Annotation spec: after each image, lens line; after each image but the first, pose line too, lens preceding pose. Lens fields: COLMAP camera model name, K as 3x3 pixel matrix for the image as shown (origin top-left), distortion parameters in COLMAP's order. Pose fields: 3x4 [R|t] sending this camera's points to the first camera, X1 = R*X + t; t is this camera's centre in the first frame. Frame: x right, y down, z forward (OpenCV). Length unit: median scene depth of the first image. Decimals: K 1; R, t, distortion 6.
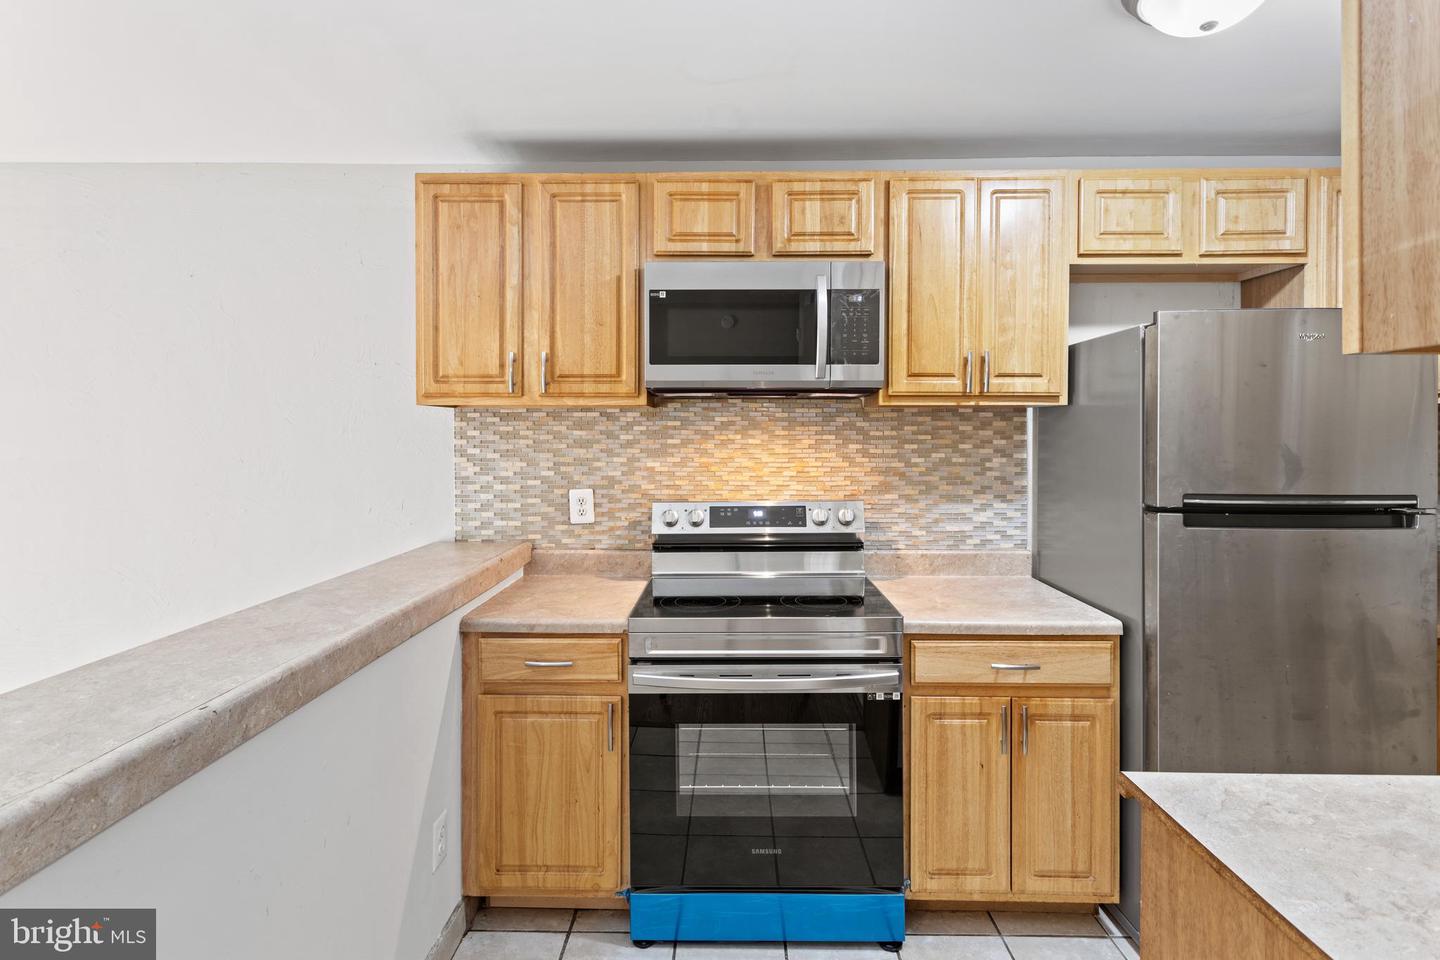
lens RADIAL K [[693.6, 0, 717.6], [0, 693.6, 440.2], [0, 0, 1]] dist [0.000378, 0.001819]
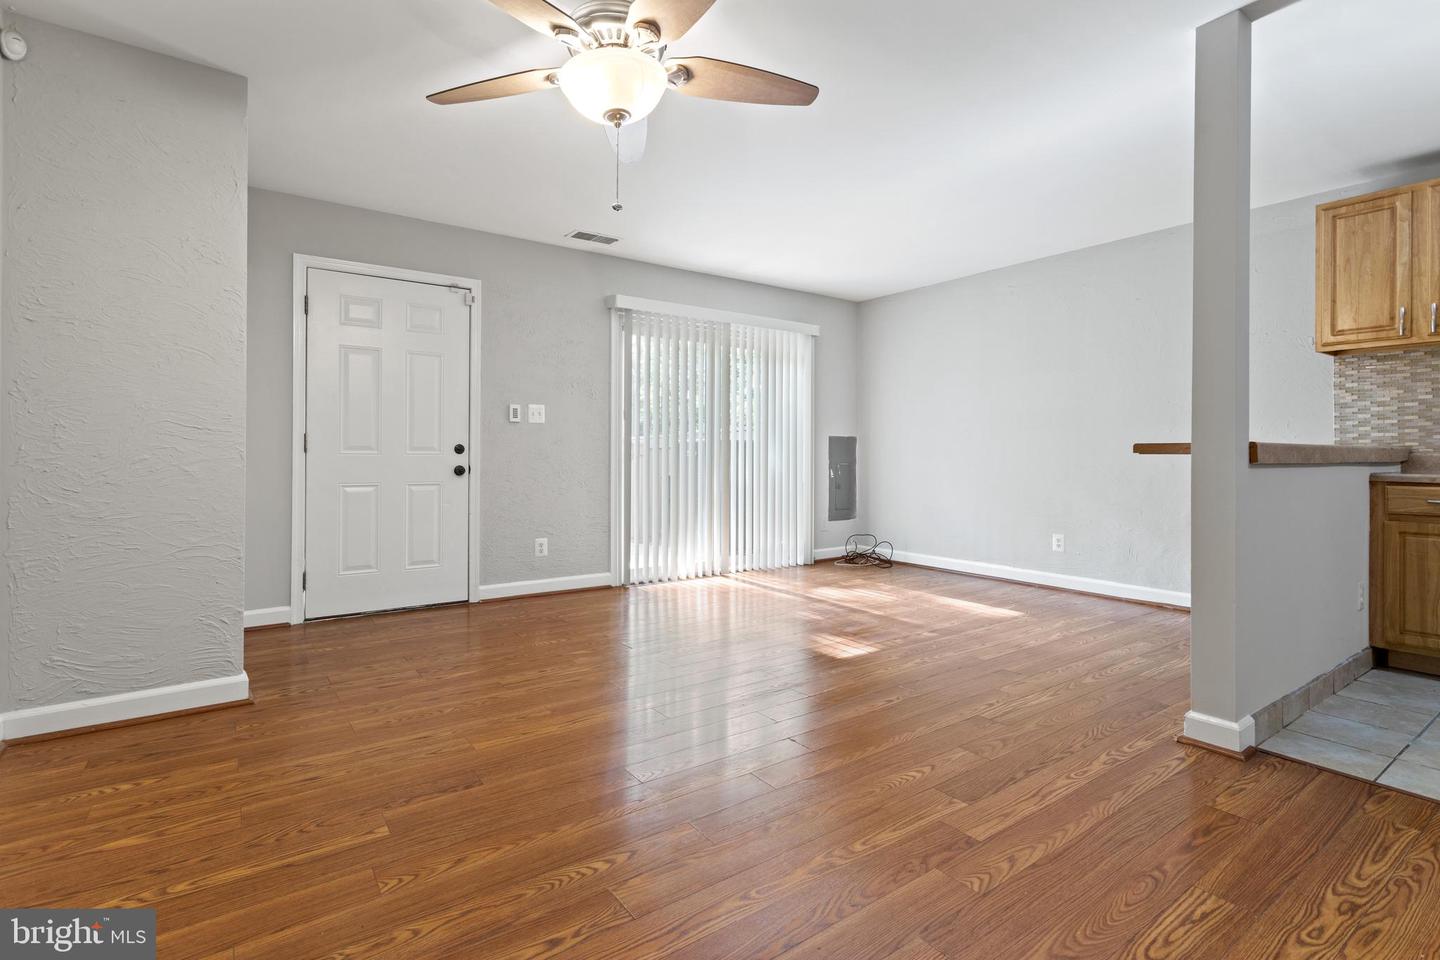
lens RADIAL K [[689.3, 0, 723.9], [0, 689.3, 453.8], [0, 0, 1]] dist [0.002847, 0.001470]
pose [[0.599075, 0.001684, -0.800691, 0.016357], [-0.007754, 0.999963, -0.003698, 0.176541], [0.800655, 0.008424, 0.599066, -0.911167]]
